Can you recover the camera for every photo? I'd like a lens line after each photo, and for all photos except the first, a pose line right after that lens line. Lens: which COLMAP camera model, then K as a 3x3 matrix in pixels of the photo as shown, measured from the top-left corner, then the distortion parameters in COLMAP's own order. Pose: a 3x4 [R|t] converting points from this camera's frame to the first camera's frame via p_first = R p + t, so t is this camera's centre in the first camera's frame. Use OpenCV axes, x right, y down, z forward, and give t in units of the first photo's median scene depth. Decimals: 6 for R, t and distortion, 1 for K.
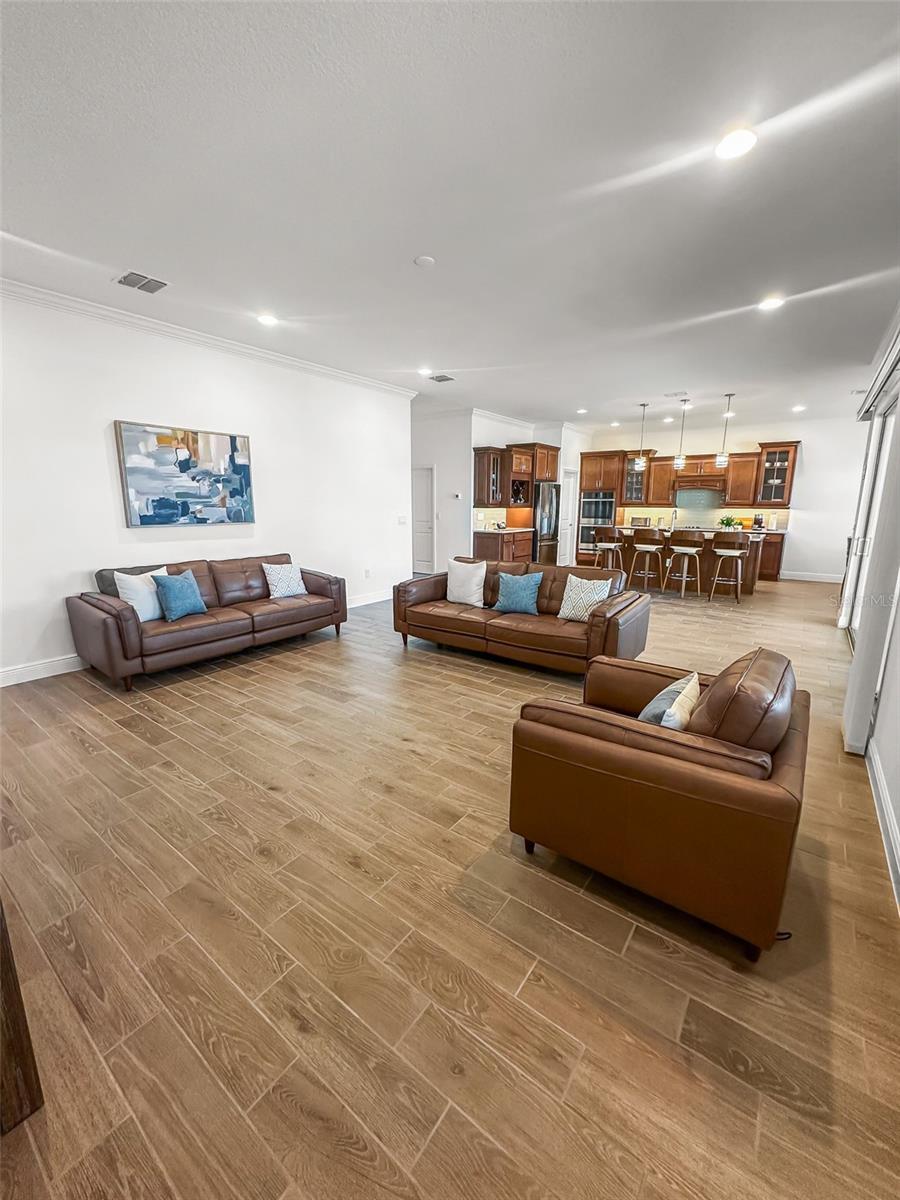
lens RADIAL K [[479.4, 0, 450.0], [0, 479.4, 600.0], [0, 0, 1]] dist [-0.004154, -0.000229]
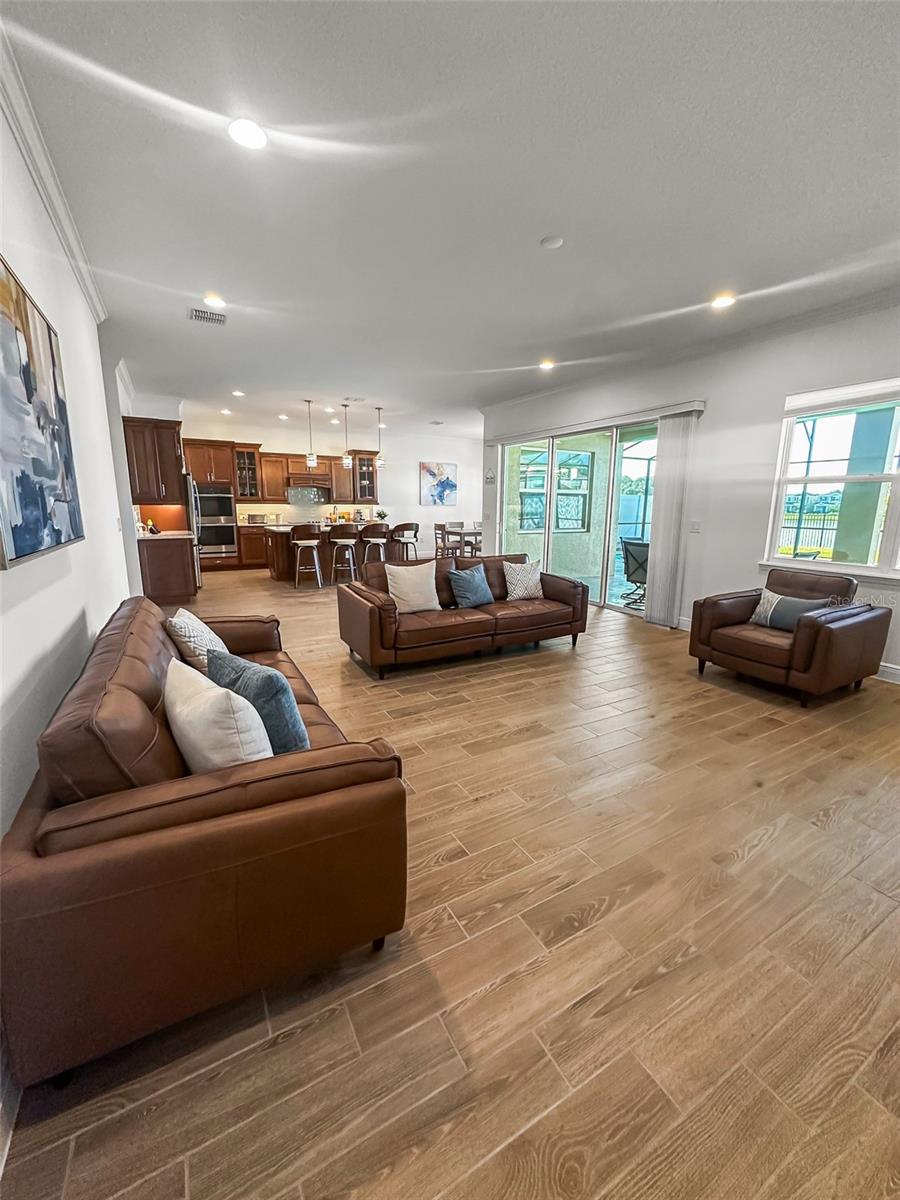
lens RADIAL K [[479.4, 0, 450.0], [0, 479.4, 600.0], [0, 0, 1]] dist [-0.004154, -0.000229]
pose [[0.404038, -0.180410, 0.896775, -0.771934], [0.174850, 0.977514, 0.117875, -0.112281], [-0.897876, 0.109175, 0.426497, 0.590163]]
